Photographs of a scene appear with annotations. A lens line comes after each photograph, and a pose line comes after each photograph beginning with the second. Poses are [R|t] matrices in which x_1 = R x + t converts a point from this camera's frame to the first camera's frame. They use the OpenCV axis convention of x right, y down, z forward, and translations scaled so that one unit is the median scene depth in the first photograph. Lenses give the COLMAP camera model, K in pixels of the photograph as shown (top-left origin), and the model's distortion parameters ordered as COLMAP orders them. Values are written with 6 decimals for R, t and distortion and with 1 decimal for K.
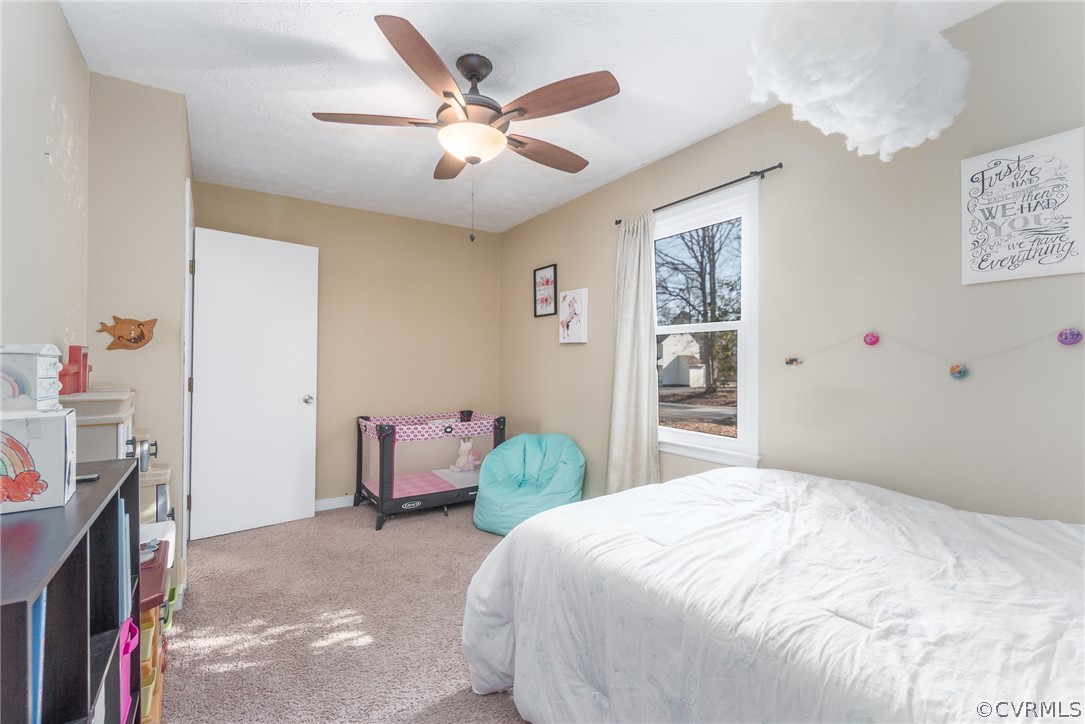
lens RADIAL K [[464.7, 0, 537.7], [0, 464.7, 361.1], [0, 0, 1]] dist [-0.000012, 0.000047]
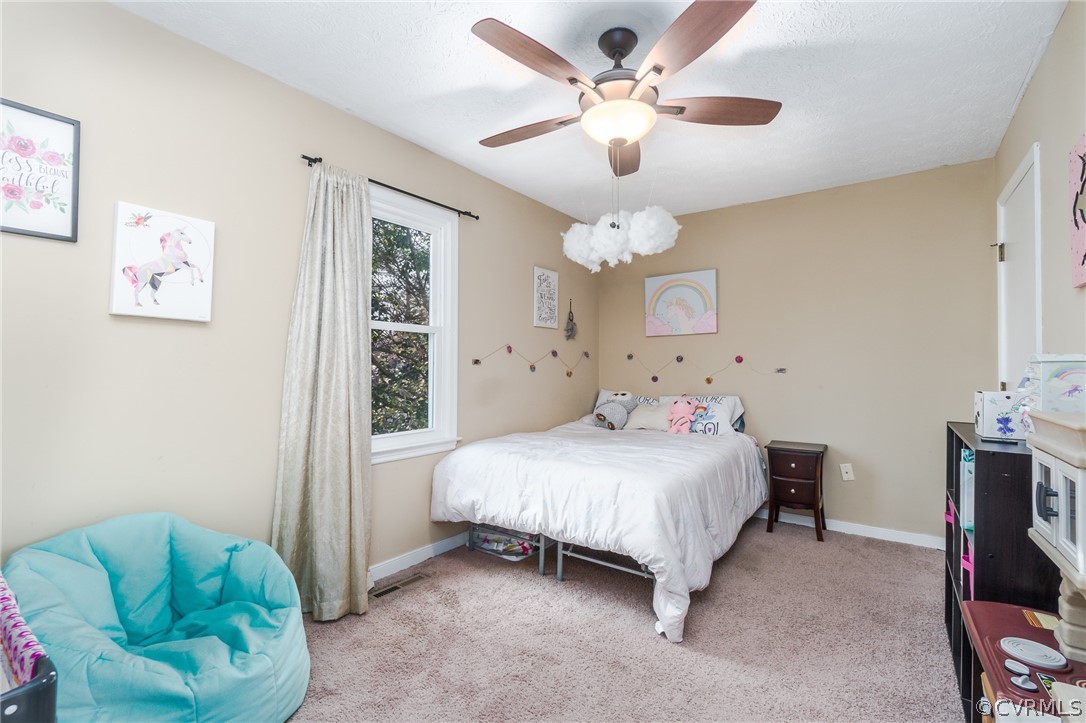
lens RADIAL K [[483.7, 0, 543.0], [0, 483.7, 361.5], [0, 0, 1]] dist [-0.001750, -0.000240]
pose [[-0.333241, 0.005170, 0.942827, -0.814032], [-0.009046, 0.999921, -0.008681, 0.009519], [-0.942798, -0.011422, -0.333168, 1.197263]]
